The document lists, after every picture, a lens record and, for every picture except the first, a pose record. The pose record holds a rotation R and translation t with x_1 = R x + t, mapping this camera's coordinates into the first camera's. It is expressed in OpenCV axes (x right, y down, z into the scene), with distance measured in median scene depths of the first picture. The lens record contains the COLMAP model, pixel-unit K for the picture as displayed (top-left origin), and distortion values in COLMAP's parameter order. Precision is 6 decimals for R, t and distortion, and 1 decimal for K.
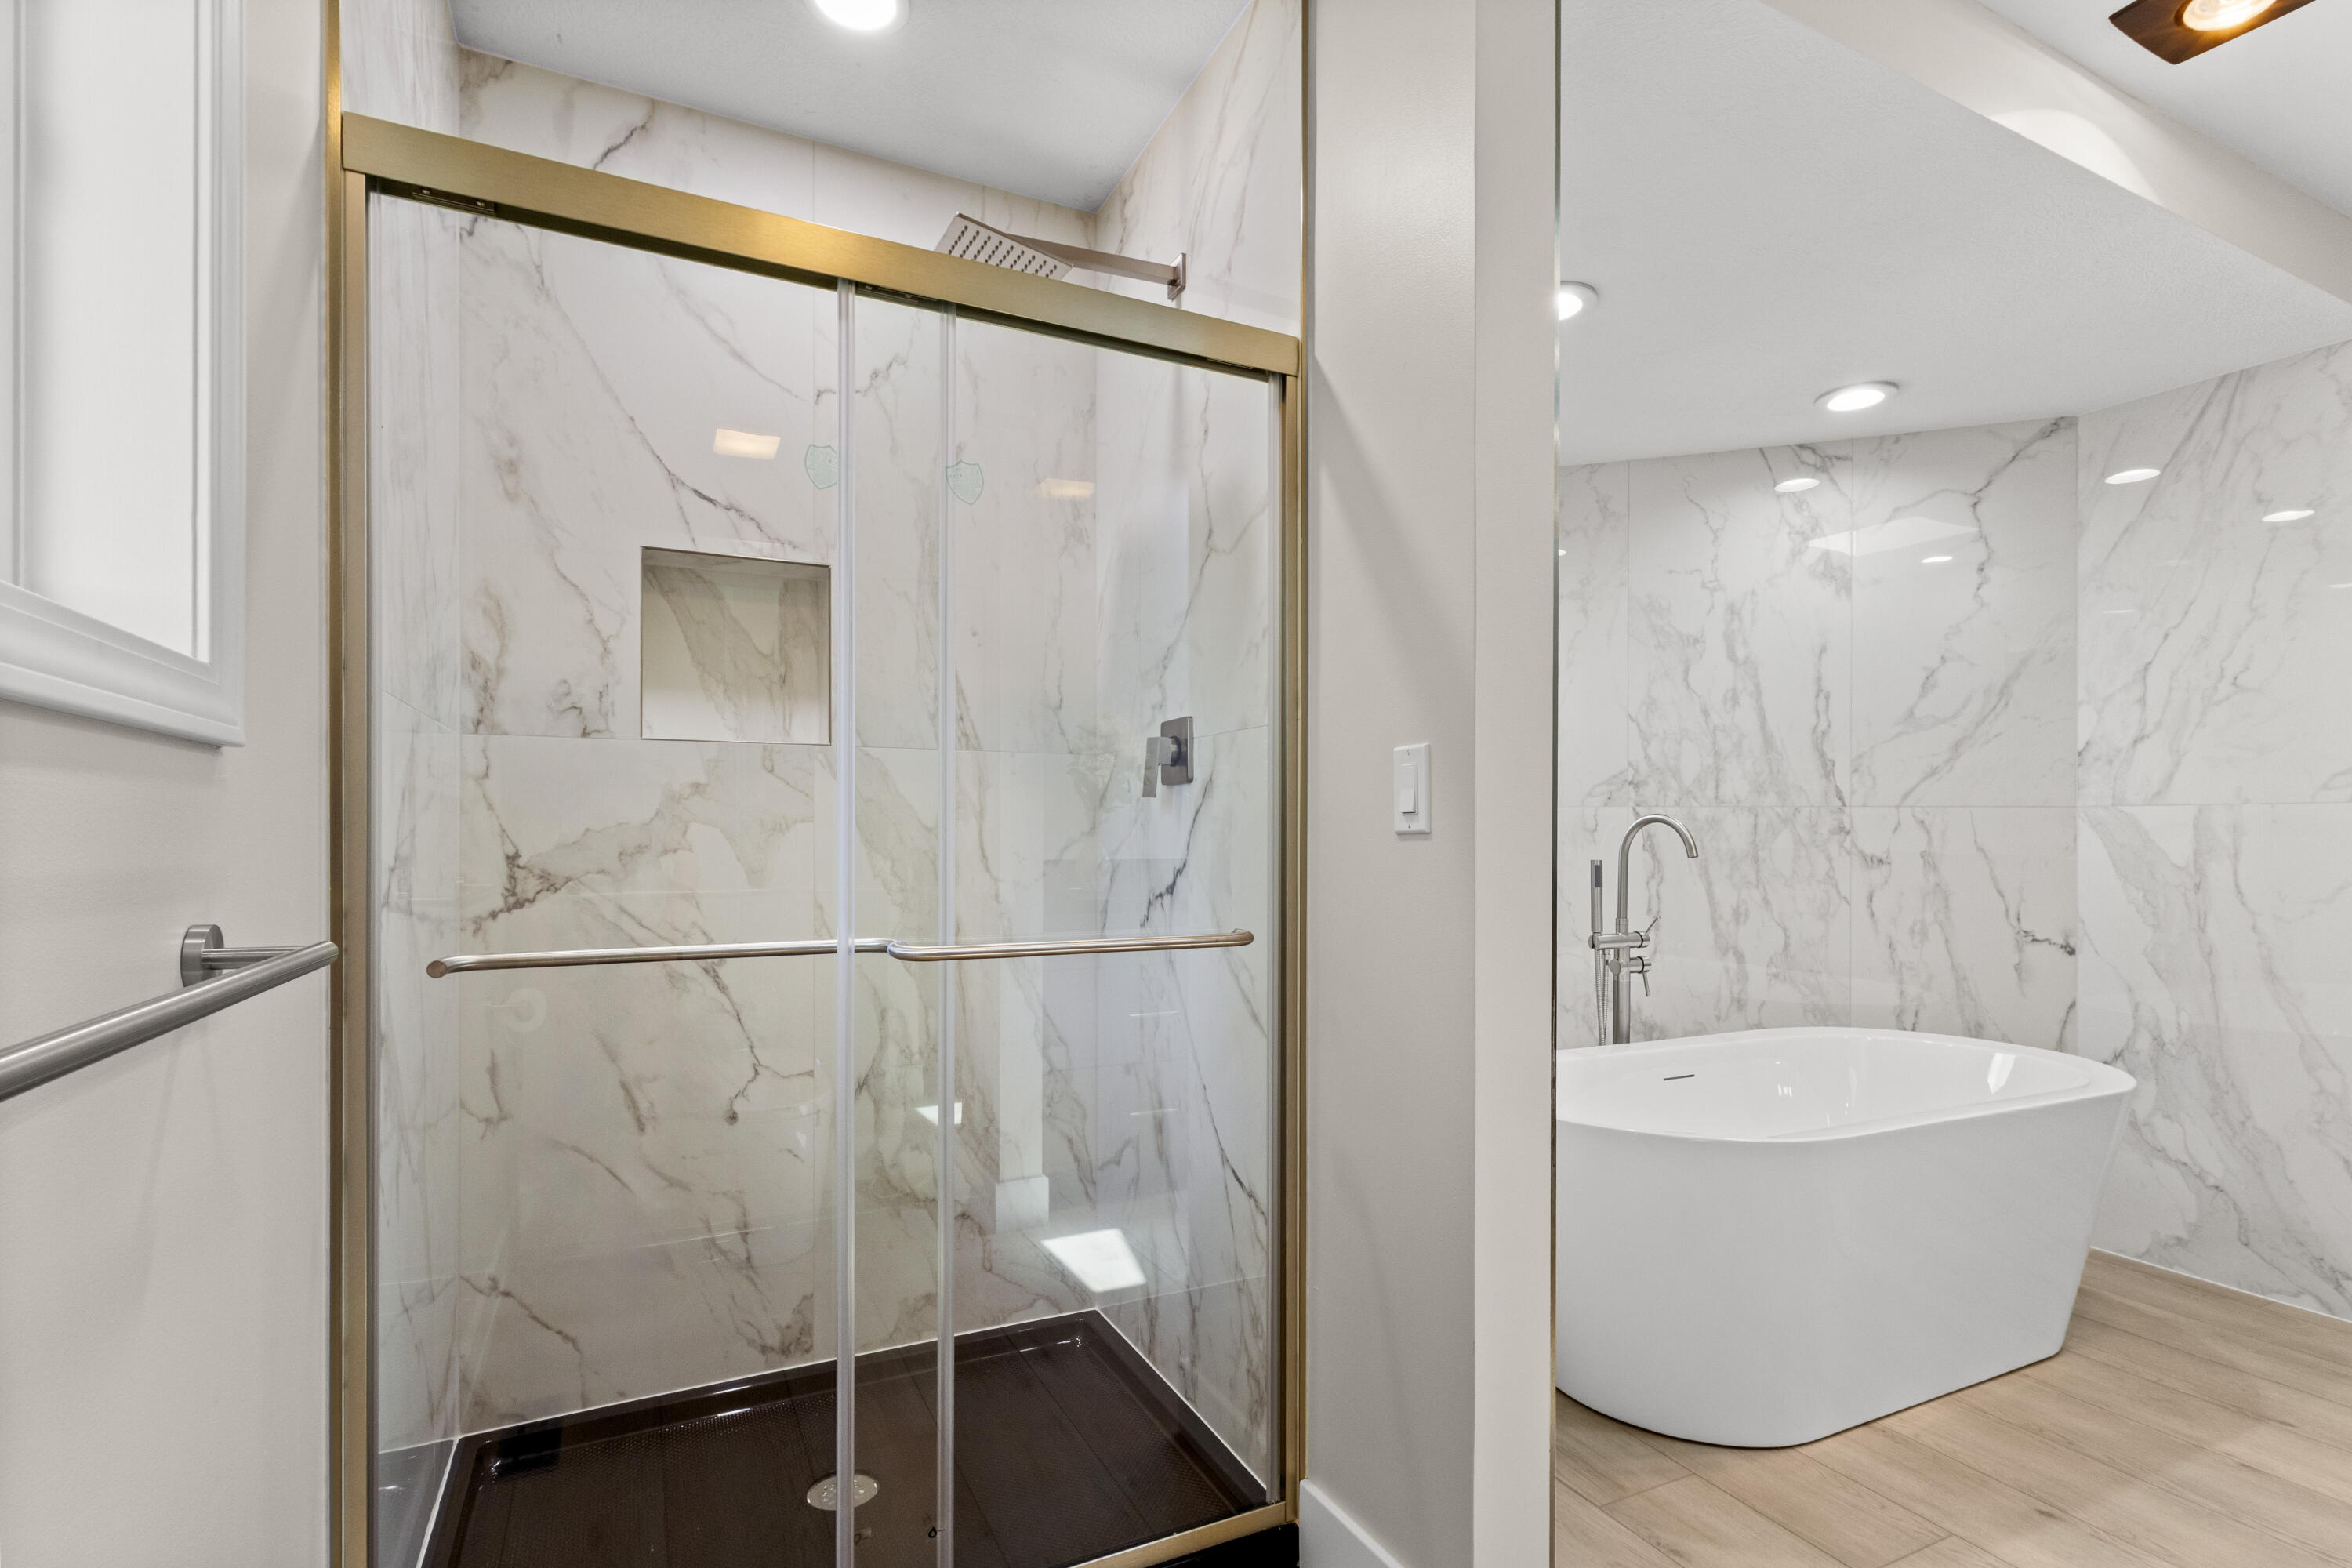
lens RADIAL K [[1105.7, 0, 1159.7], [0, 1105.7, 826.6], [0, 0, 1]] dist [0.005218, 0.000508]
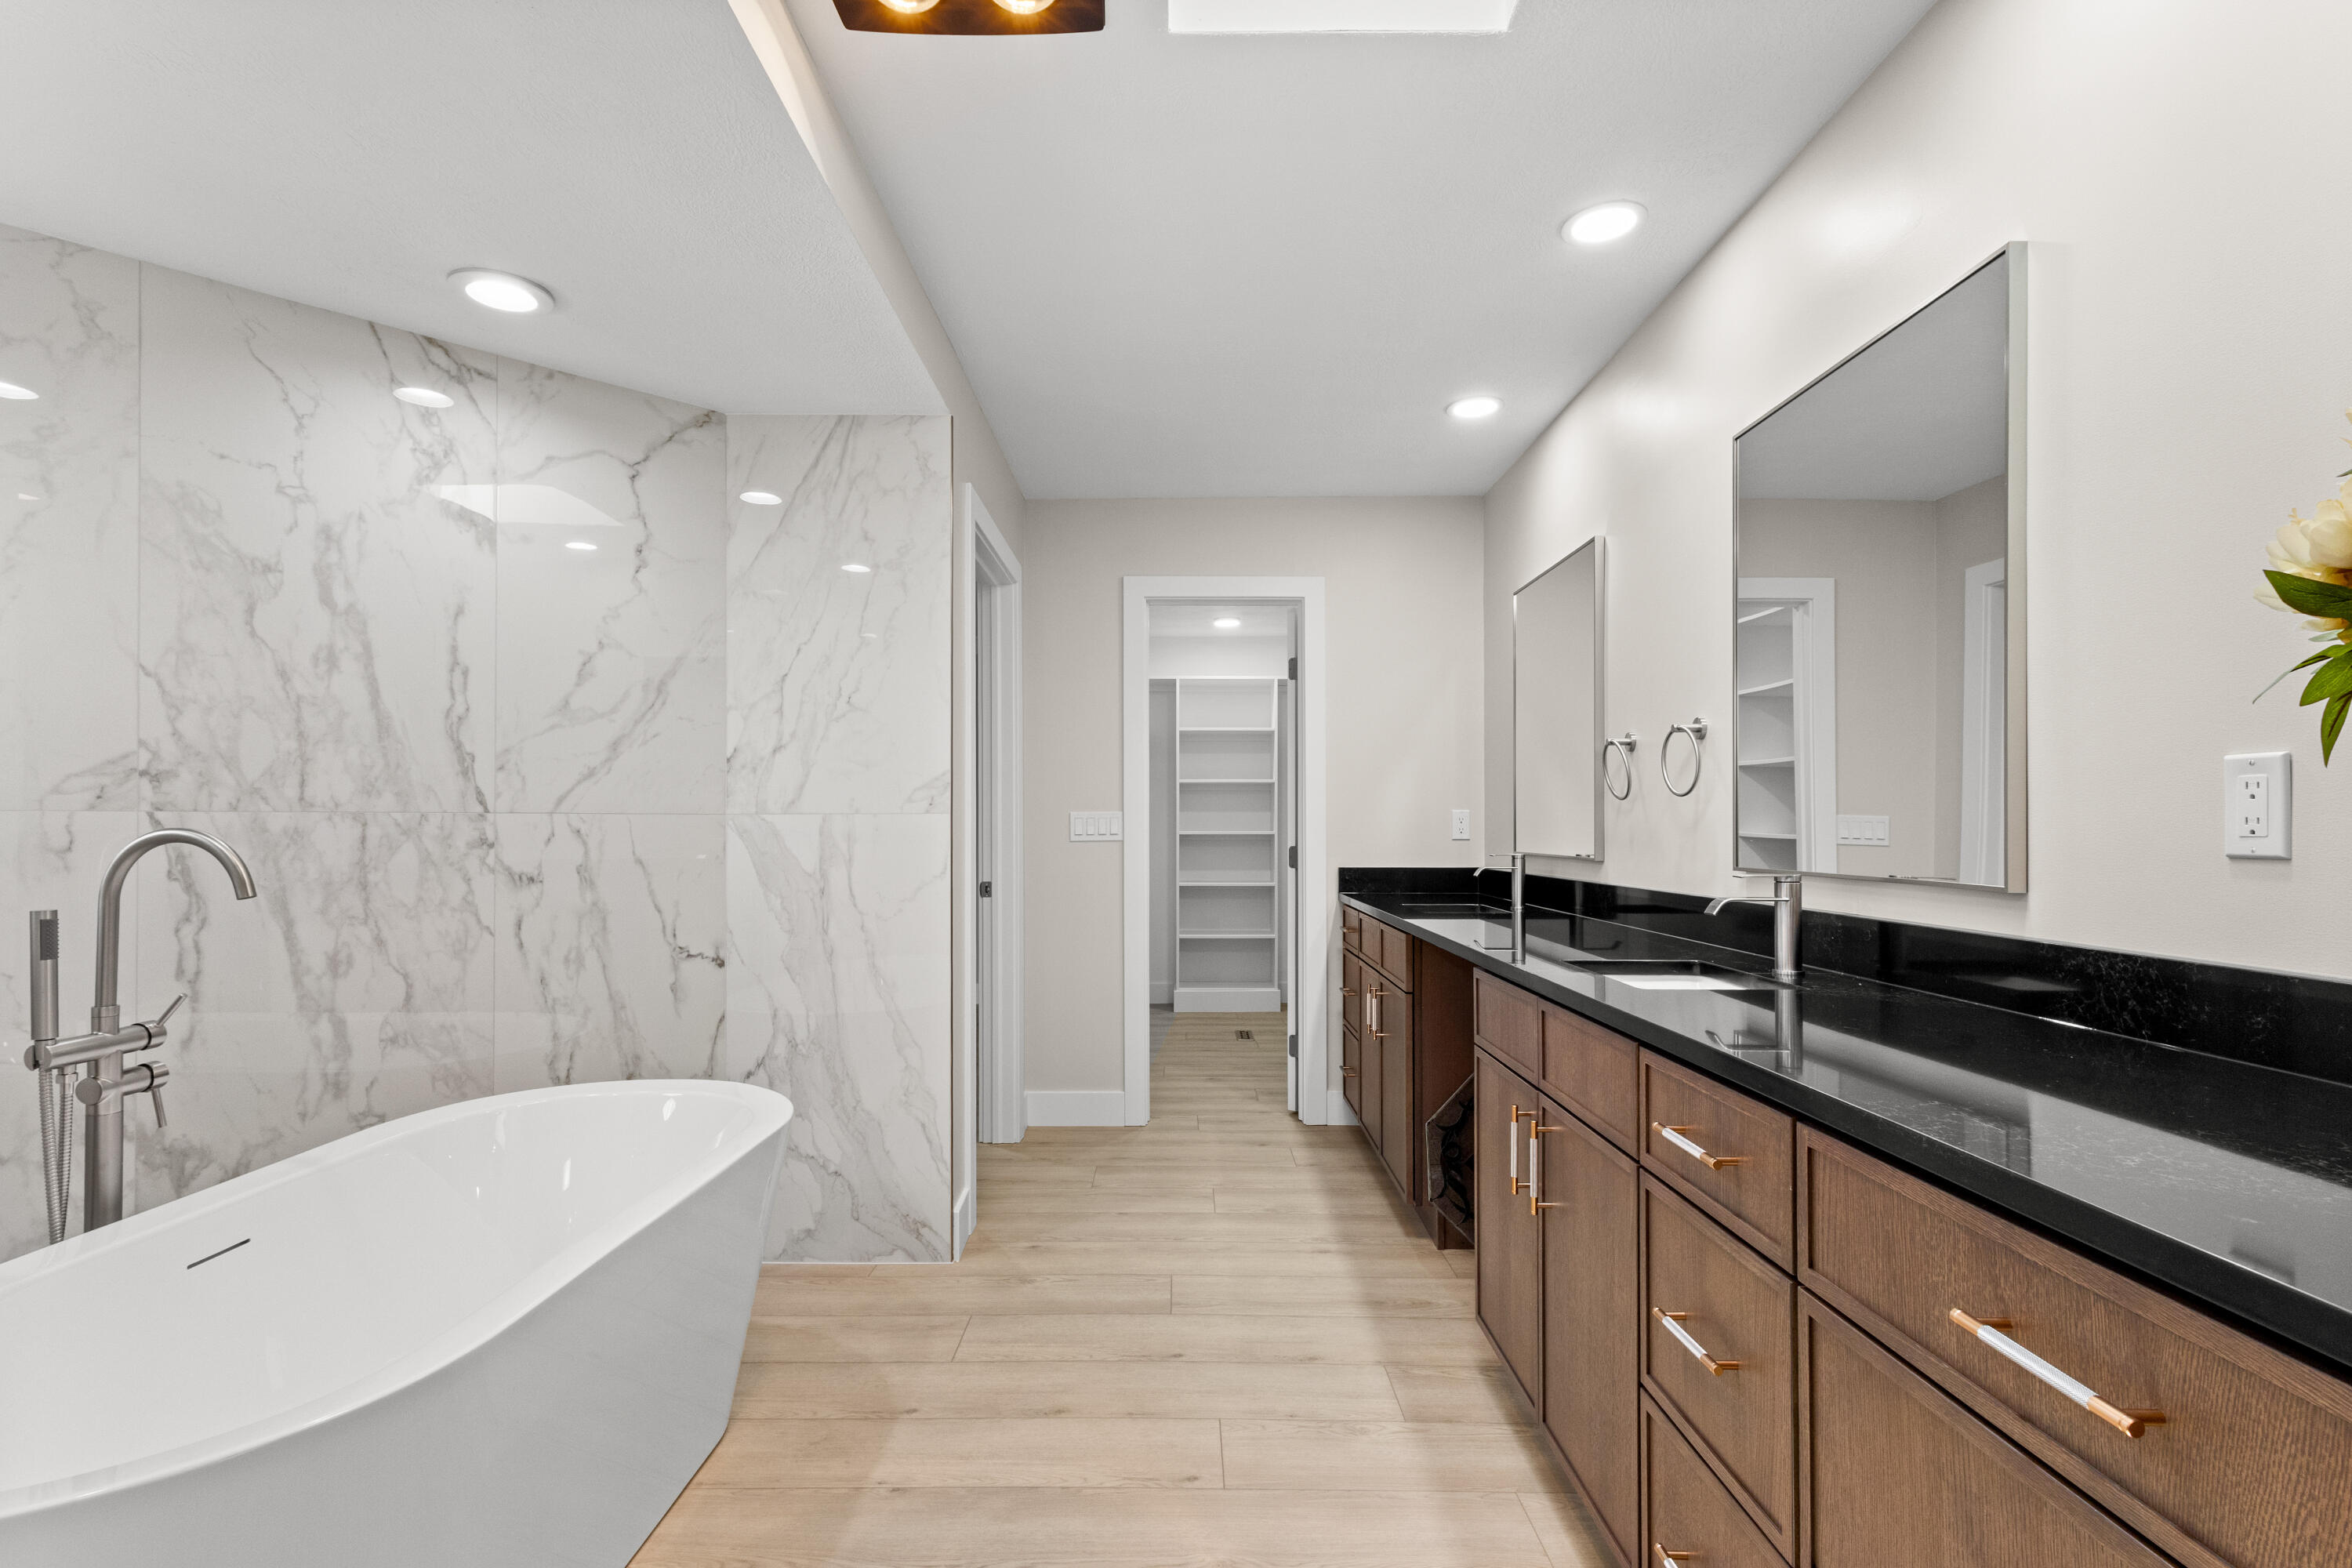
lens RADIAL K [[1105.7, 0, 1191.1], [0, 1105.7, 808.6], [0, 0, 1]] dist [0.005218, 0.000508]
pose [[0.430620, 0.005478, 0.902517, 0.120212], [0.002180, 0.999972, -0.007109, -0.014709], [-0.902531, 0.005029, 0.430596, 0.205314]]
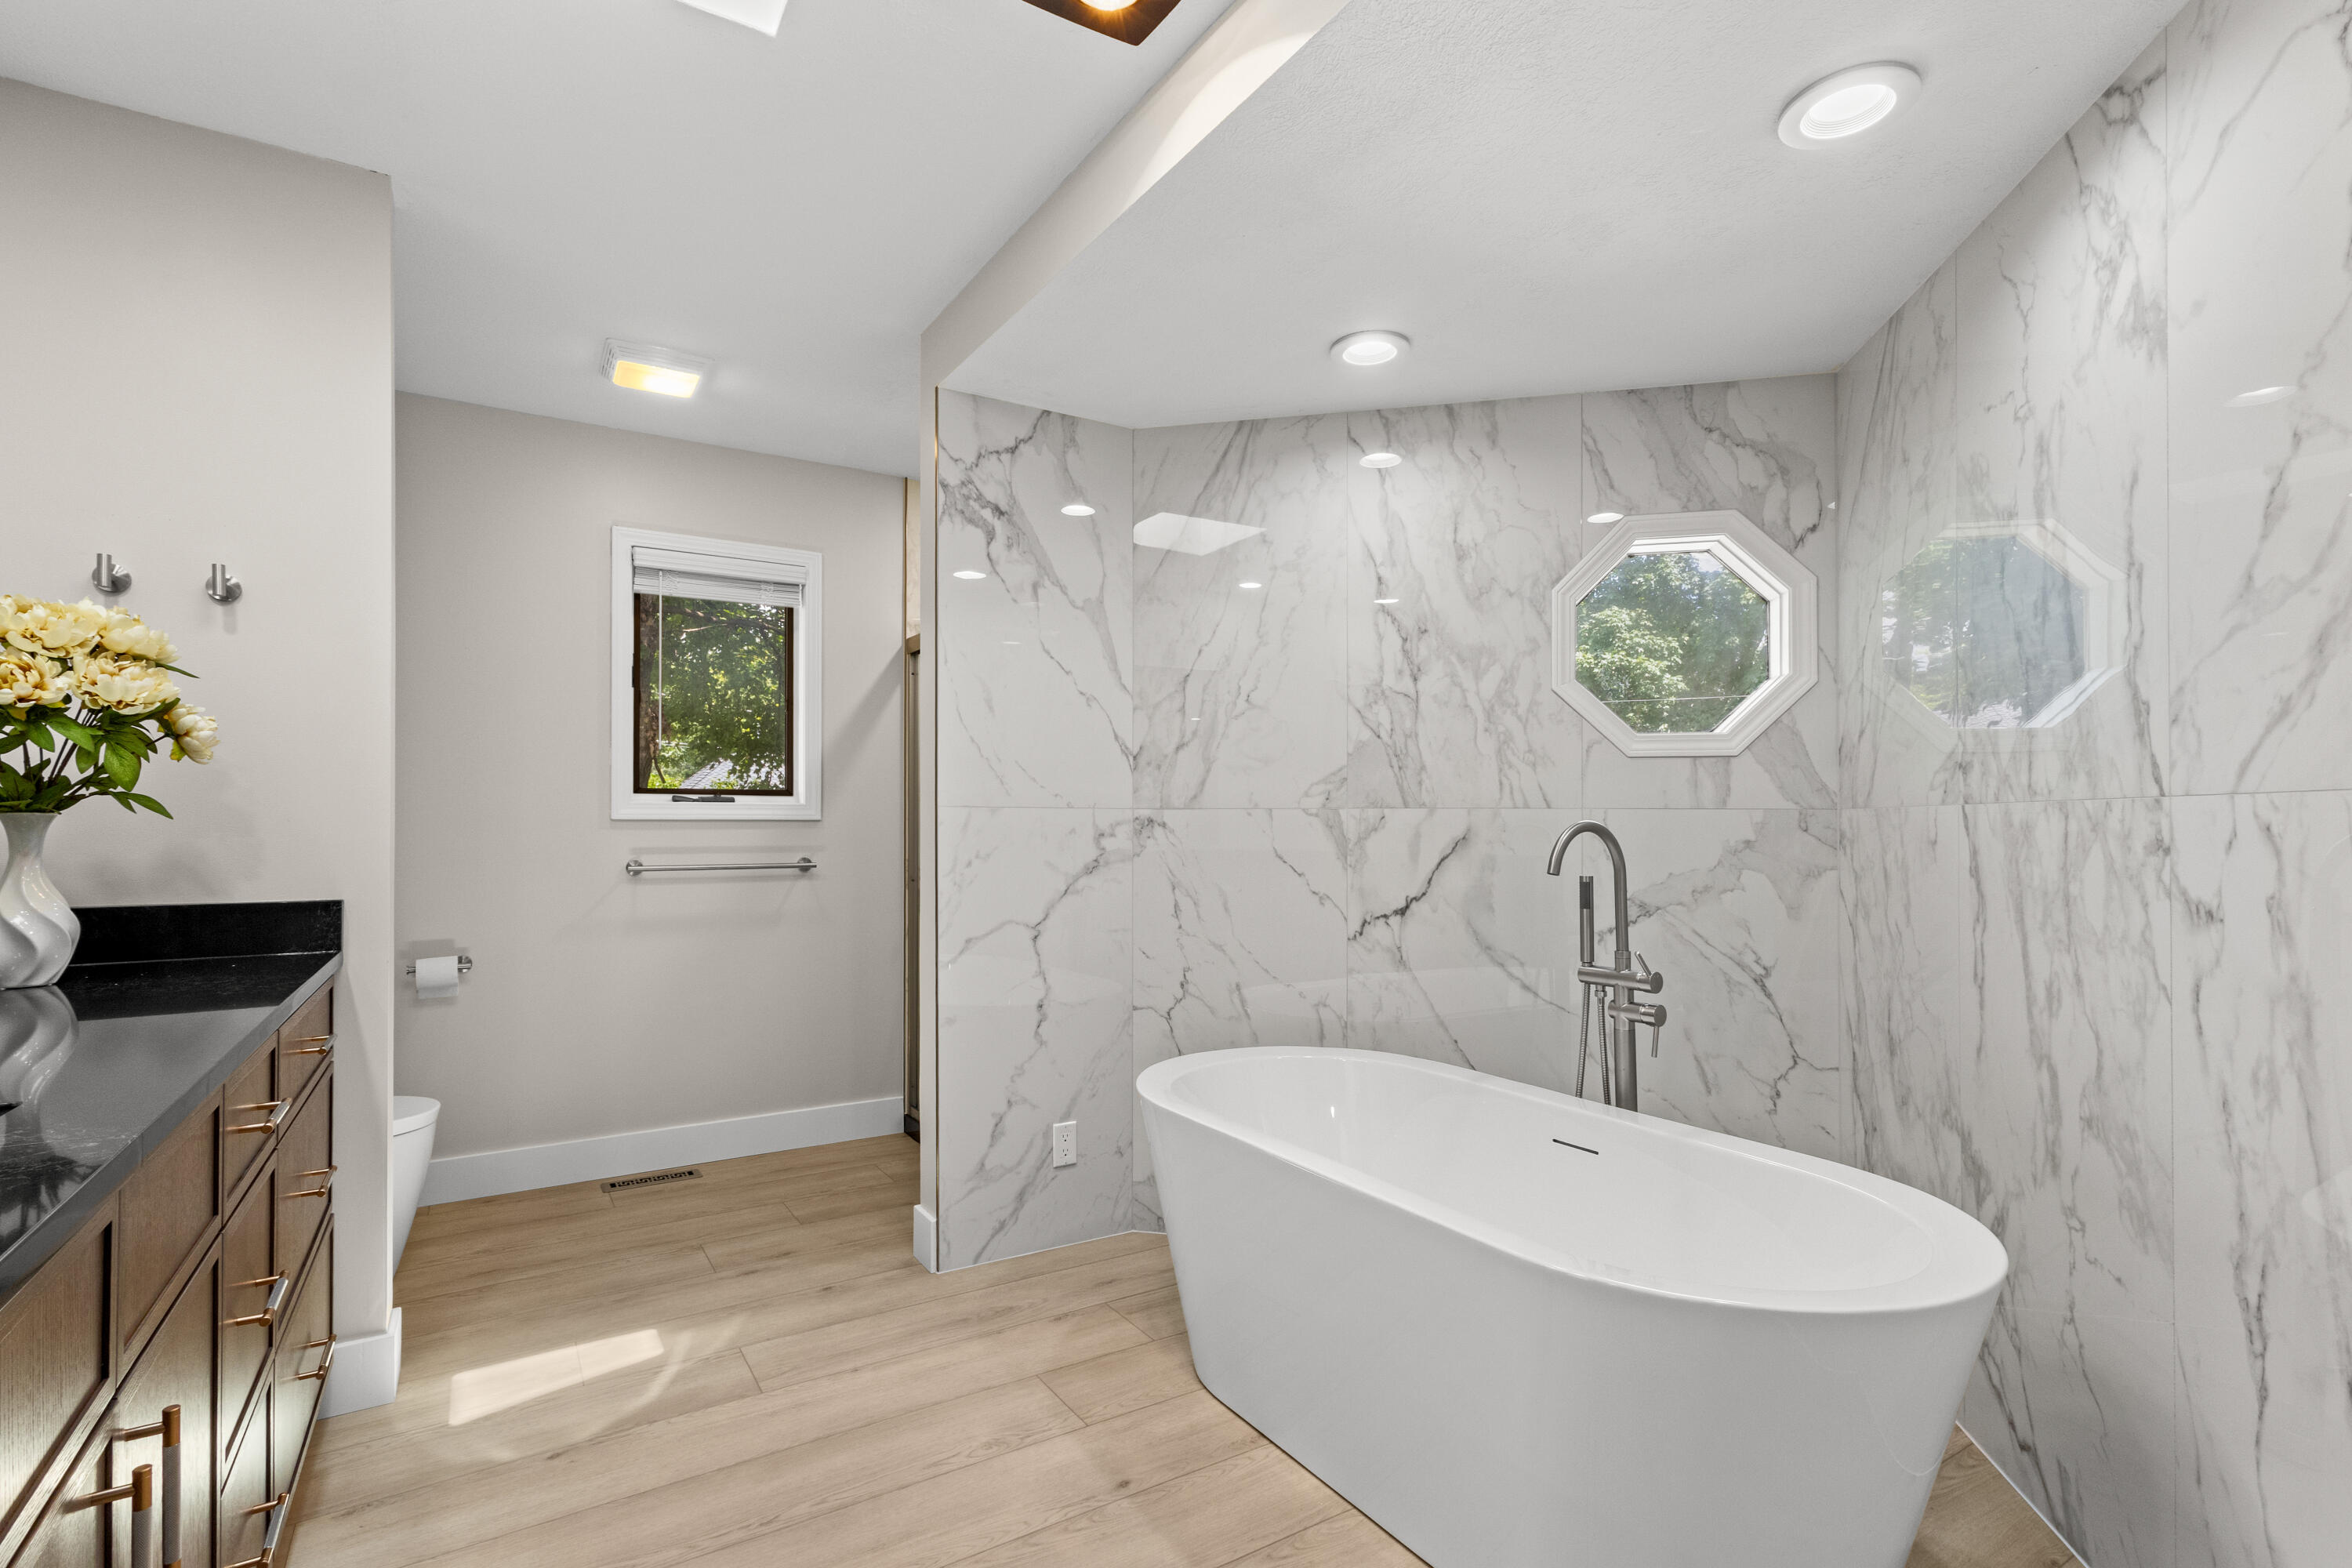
lens RADIAL K [[1105.7, 0, 1185.6], [0, 1105.7, 823.4], [0, 0, 1]] dist [0.005218, 0.000508]
pose [[0.121975, -0.006367, -0.992513, 1.064610], [-0.003781, 0.999969, -0.006879, -0.001663], [0.992526, 0.004592, 0.121947, 0.532498]]
